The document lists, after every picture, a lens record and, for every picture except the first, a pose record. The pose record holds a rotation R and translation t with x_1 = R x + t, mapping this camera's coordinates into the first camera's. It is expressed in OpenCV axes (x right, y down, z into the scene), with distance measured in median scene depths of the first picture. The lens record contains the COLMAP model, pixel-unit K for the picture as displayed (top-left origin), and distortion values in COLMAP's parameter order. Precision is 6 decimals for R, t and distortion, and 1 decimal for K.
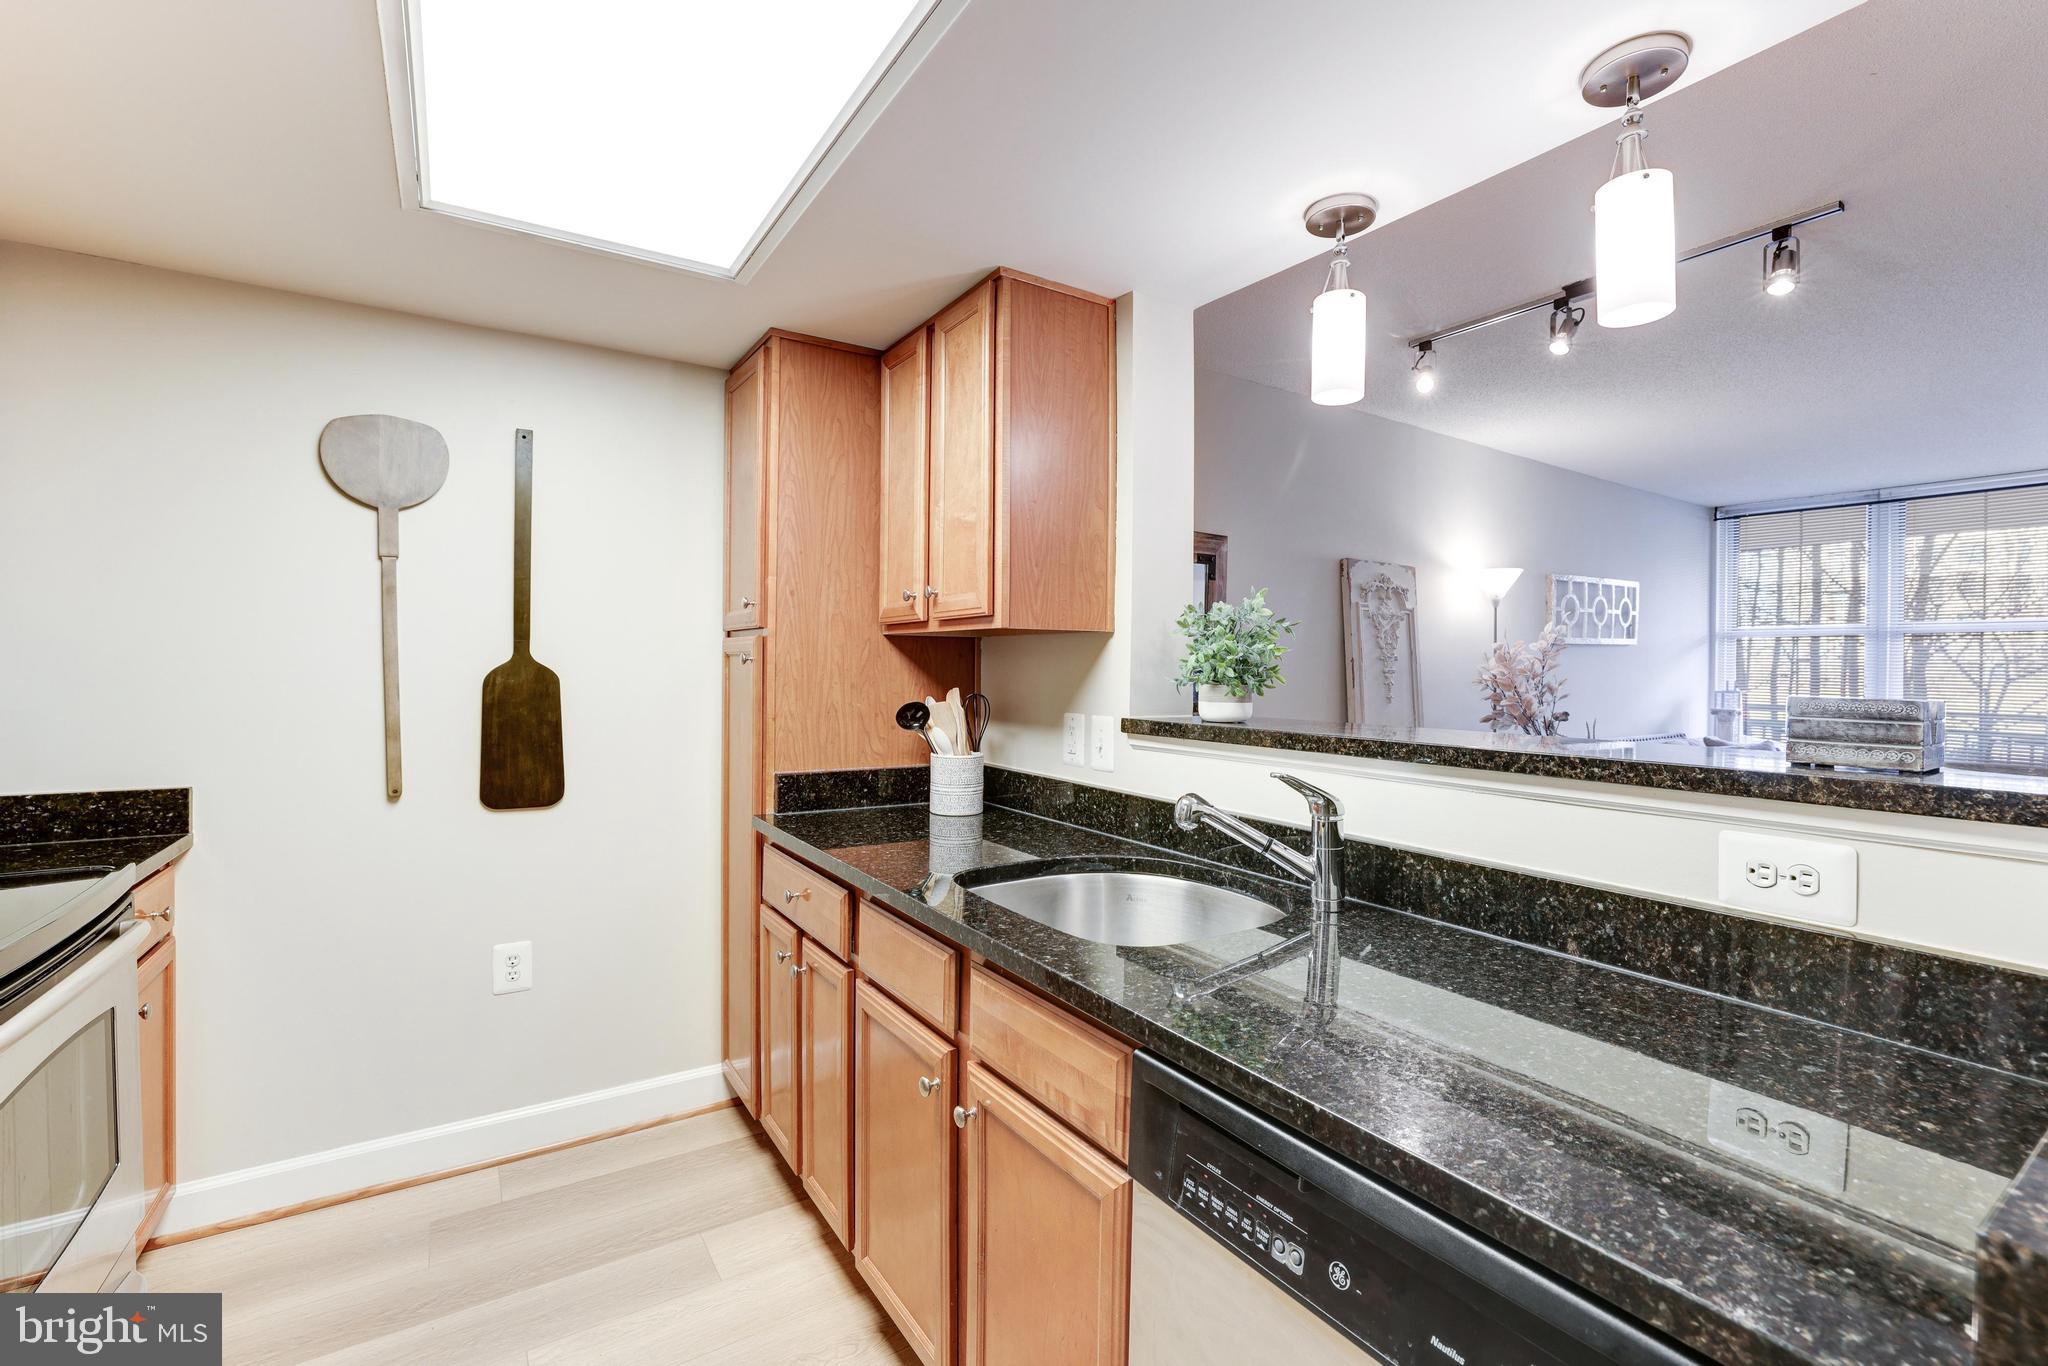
lens RADIAL K [[889.8, 0, 1022.5], [0, 889.8, 673.3], [0, 0, 1]] dist [-0.048867, 0.016366]
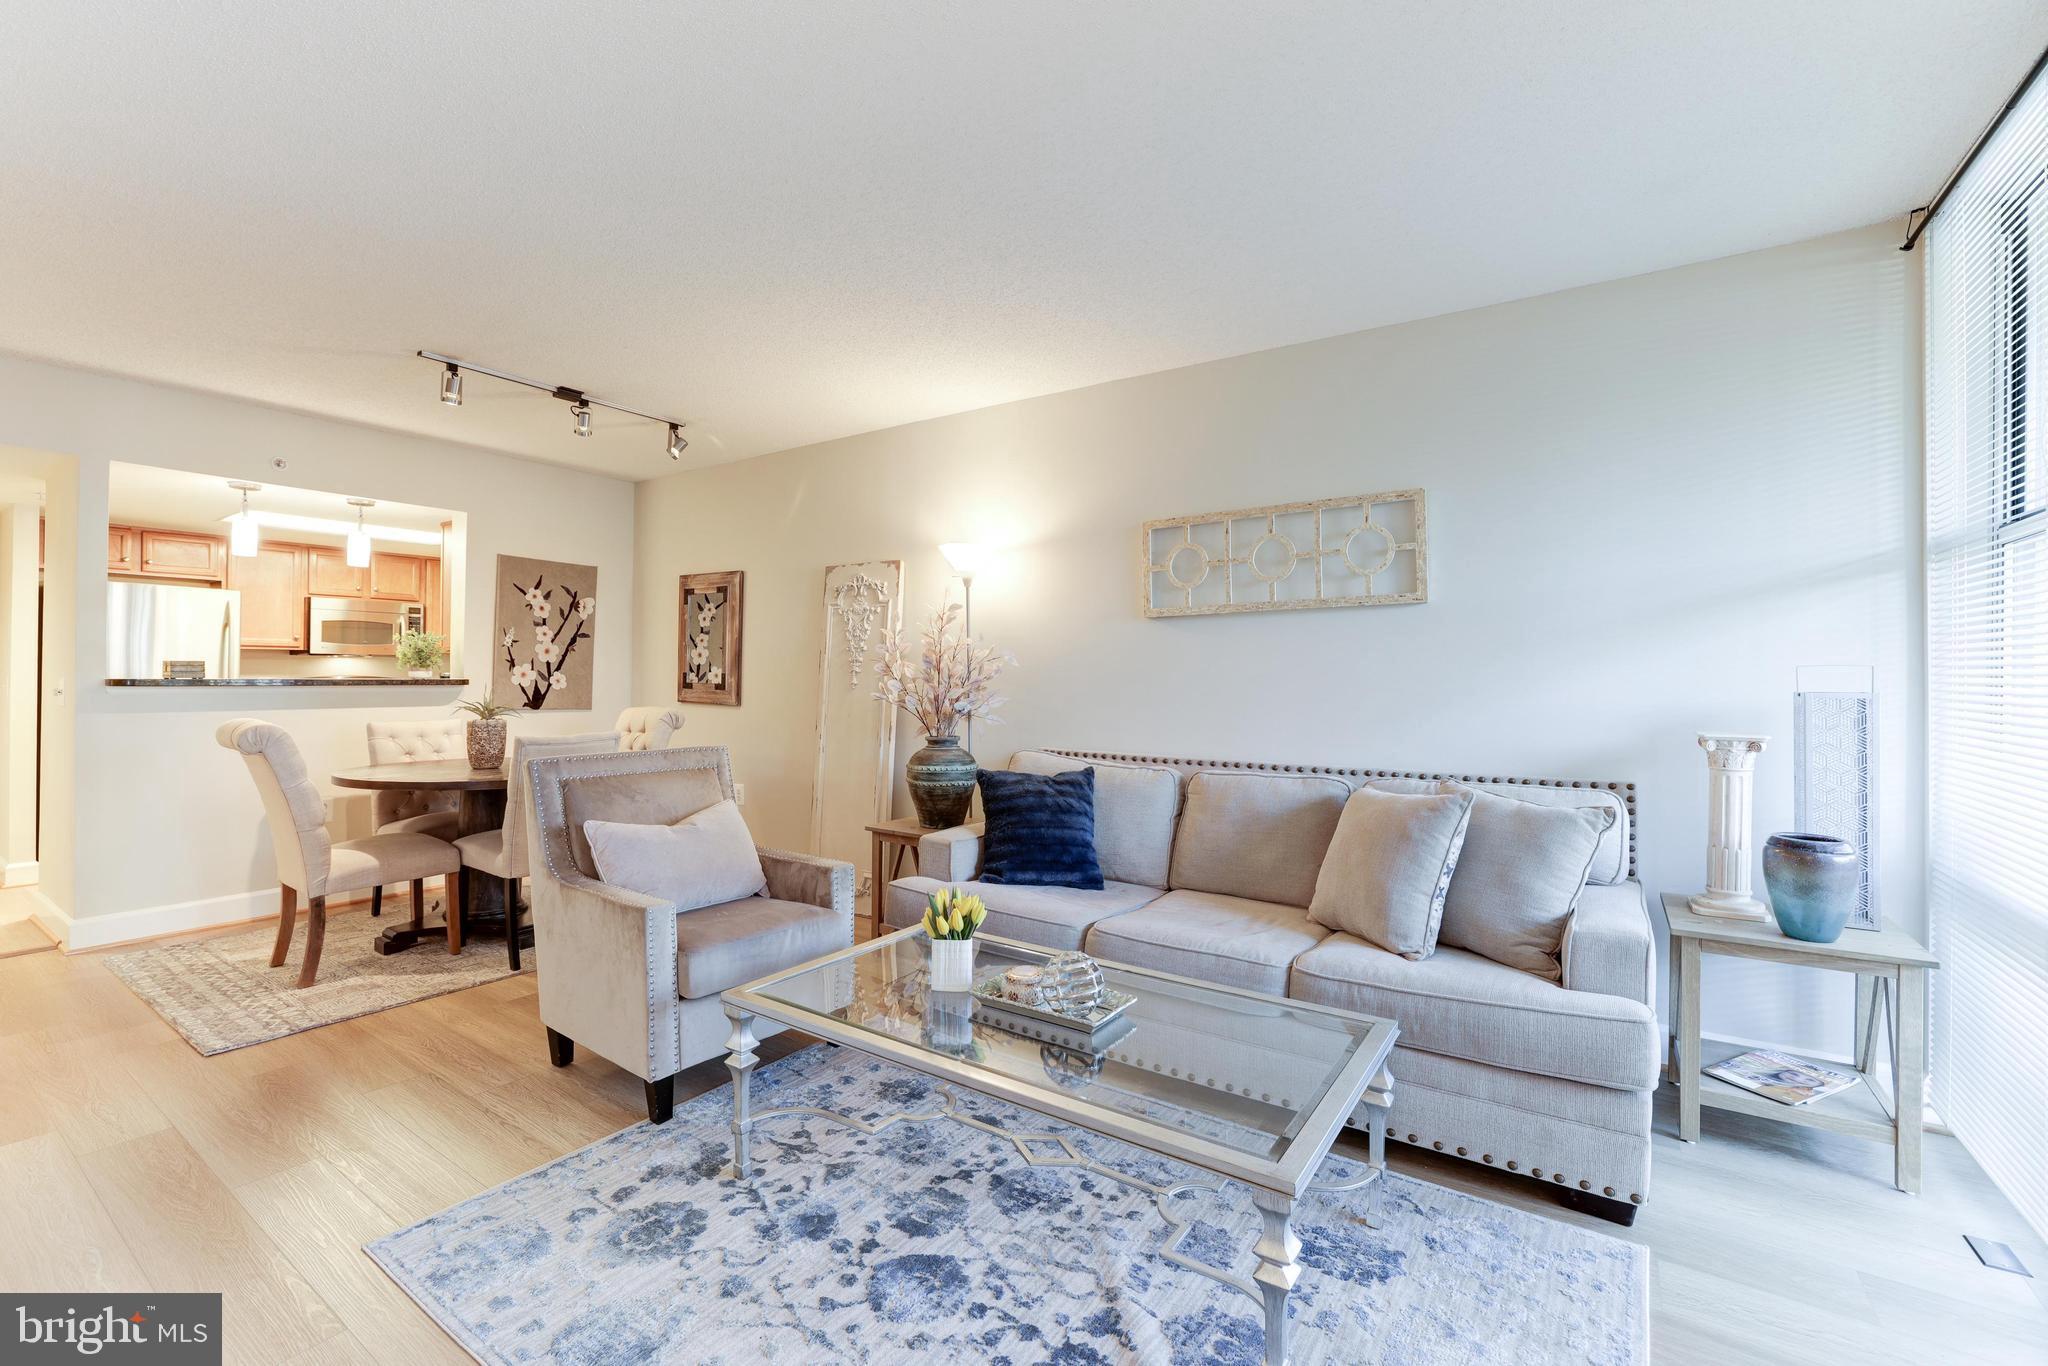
lens RADIAL K [[879.8, 0, 1026.4], [0, 879.8, 670.6], [0, 0, 1]] dist [-0.042396, 0.013595]
pose [[0.392418, -0.012912, -0.919696, 2.818594], [-0.003309, 0.999875, -0.015449, 0.052092], [0.919781, 0.009106, 0.392327, 1.395353]]
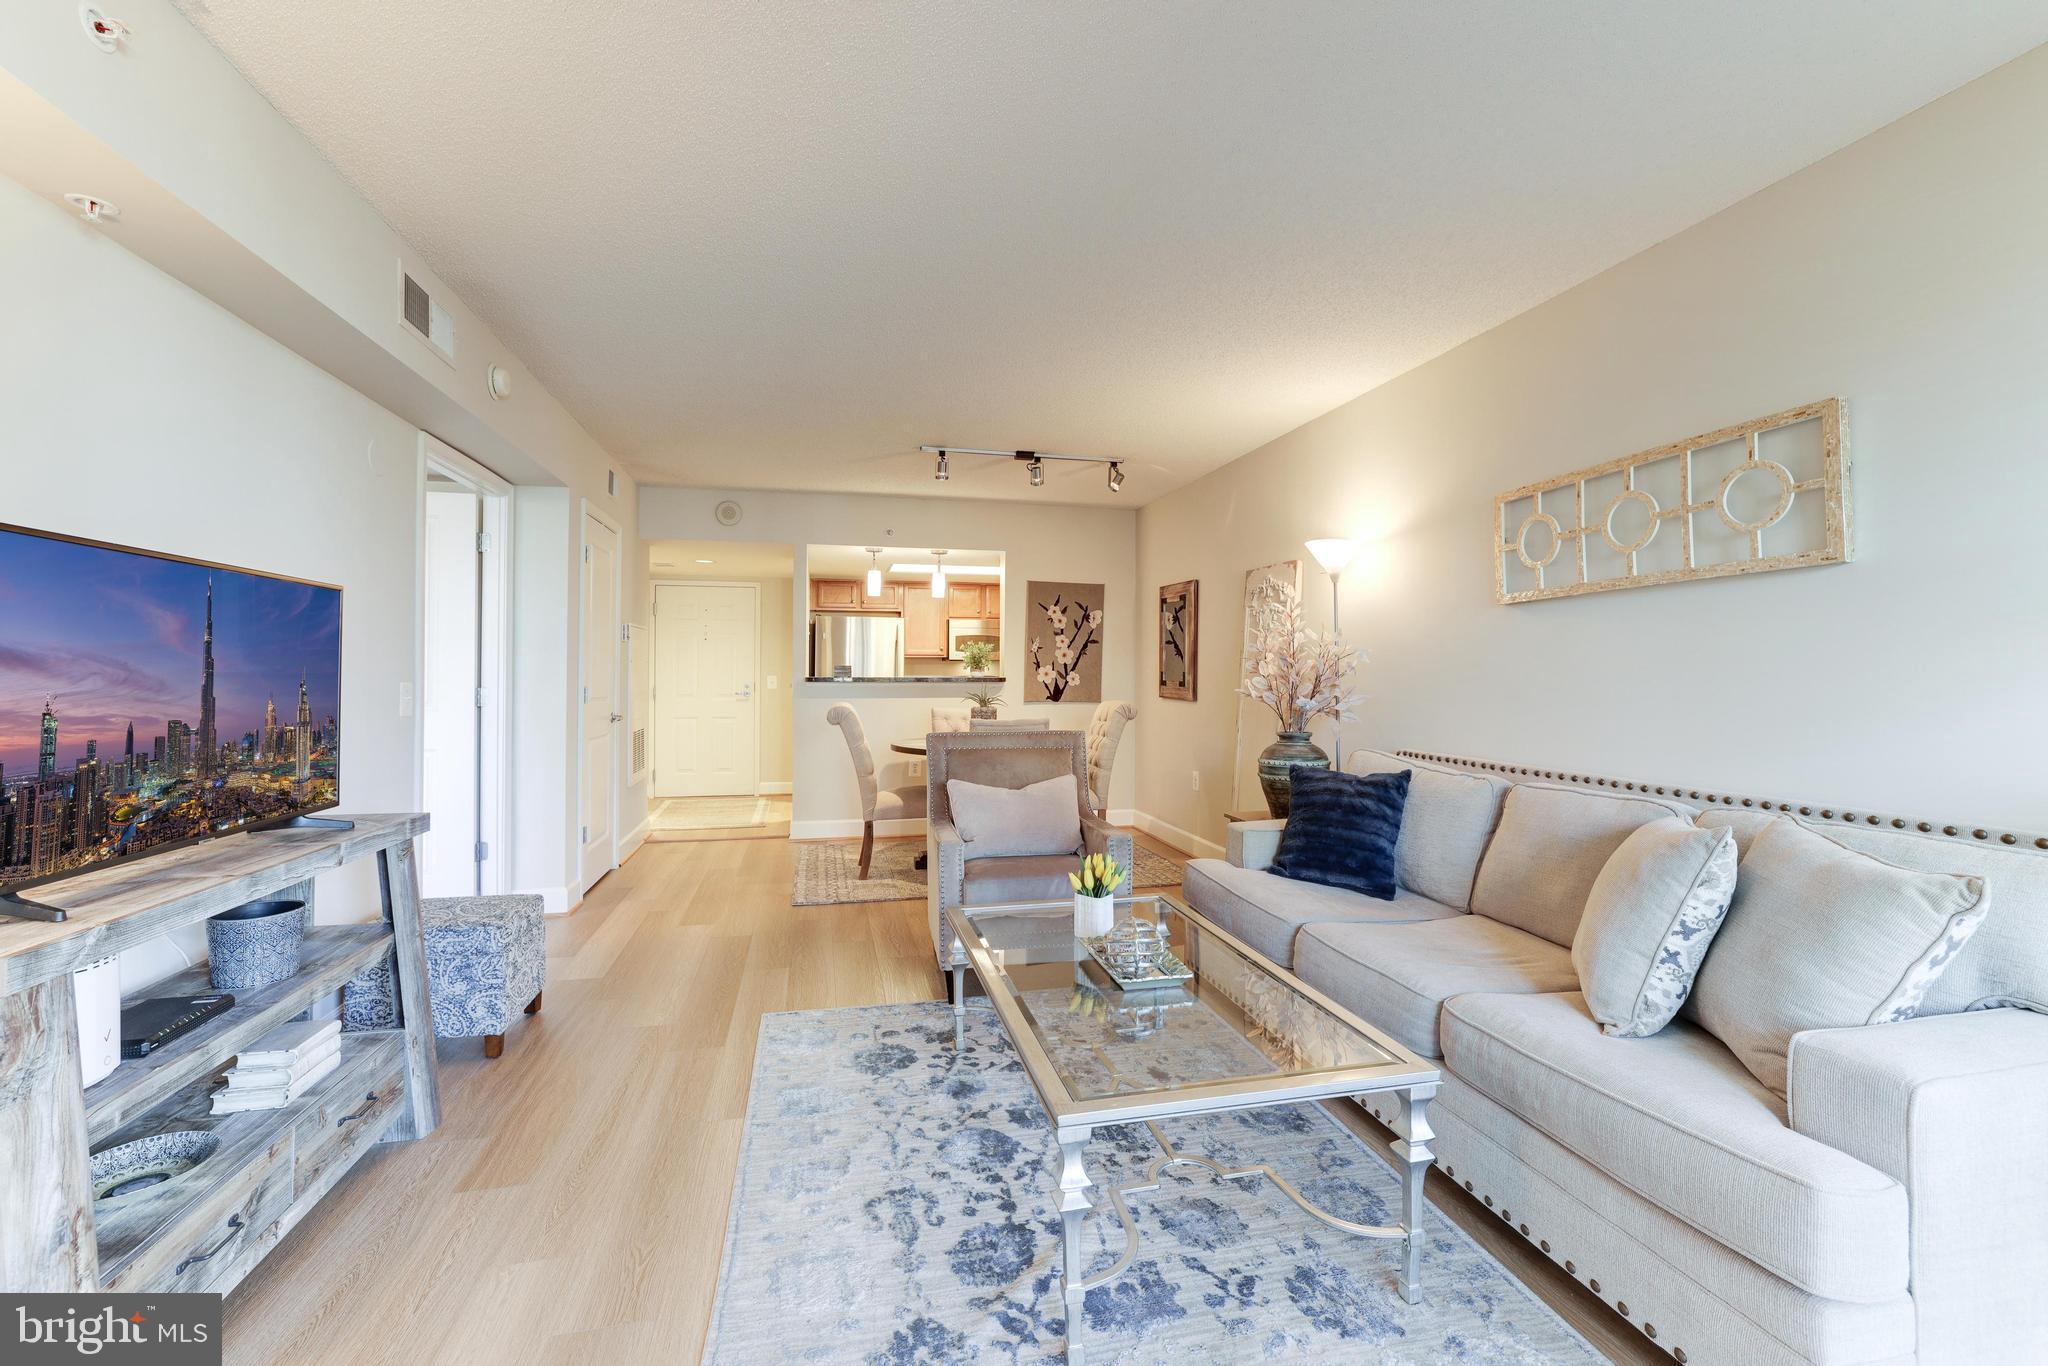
lens RADIAL K [[879.8, 0, 1026.4], [0, 879.8, 670.6], [0, 0, 1]] dist [-0.042396, 0.013595]
pose [[-0.341844, -0.013696, -0.939657, 2.992897], [-0.007173, 0.999903, -0.011965, 0.056847], [0.939729, 0.002650, -0.341909, 2.035931]]
